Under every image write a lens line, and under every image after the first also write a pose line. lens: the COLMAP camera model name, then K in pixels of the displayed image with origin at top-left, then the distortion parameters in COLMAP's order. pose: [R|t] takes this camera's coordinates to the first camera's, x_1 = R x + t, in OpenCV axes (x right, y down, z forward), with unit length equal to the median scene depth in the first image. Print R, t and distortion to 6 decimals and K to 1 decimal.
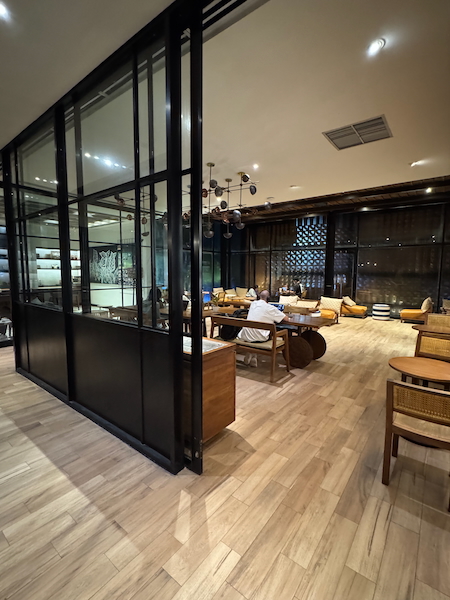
lens RADIAL K [[281.2, 0, 225.4], [0, 281.2, 298.3], [0, 0, 1]] dist [0.000660, 0.000026]
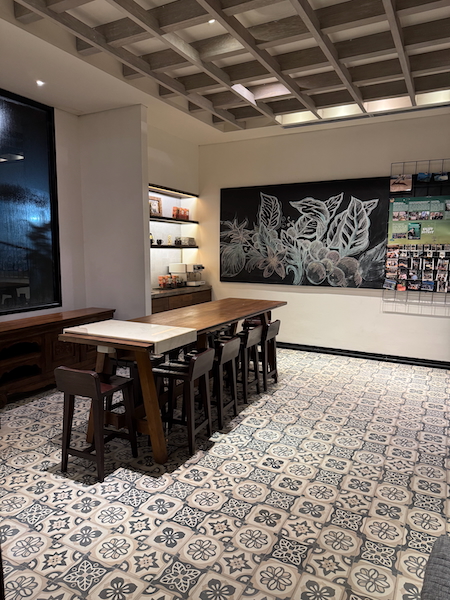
lens RADIAL K [[424.6, 0, 224.9], [0, 424.6, 300.3], [0, 0, 1]] dist [0.006130, -0.003615]
pose [[0.985065, -0.053479, 0.163666, -0.656332], [0.044221, 0.997237, 0.059698, -0.073774], [-0.166406, -0.051569, 0.984708, 0.479665]]
